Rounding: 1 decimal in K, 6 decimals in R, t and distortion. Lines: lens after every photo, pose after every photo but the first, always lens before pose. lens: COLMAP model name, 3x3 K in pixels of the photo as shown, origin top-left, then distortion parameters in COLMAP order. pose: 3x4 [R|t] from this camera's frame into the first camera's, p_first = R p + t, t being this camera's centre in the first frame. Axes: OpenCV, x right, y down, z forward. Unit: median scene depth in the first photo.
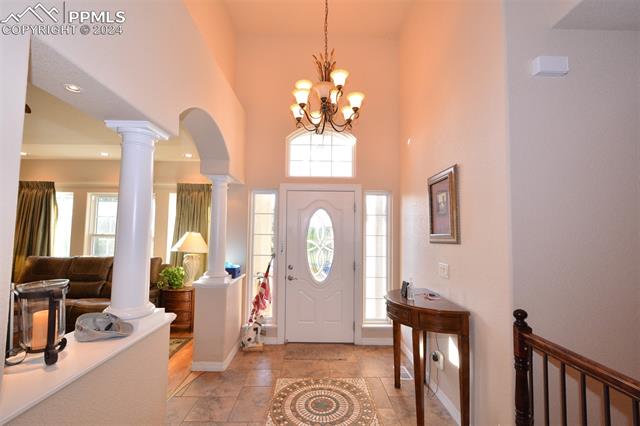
lens RADIAL K [[281.1, 0, 319.2], [0, 281.1, 217.7], [0, 0, 1]] dist [-0.001062, -0.000767]
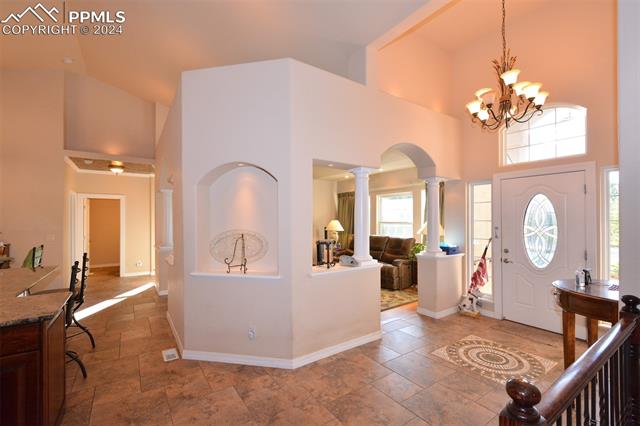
lens RADIAL K [[281.1, 0, 319.2], [0, 281.1, 217.7], [0, 0, 1]] dist [-0.001062, -0.000767]
pose [[0.552502, -0.019298, -0.833288, 0.416793], [0.057129, 0.998258, 0.014761, -0.007614], [0.831552, -0.055761, 0.552642, -0.185743]]
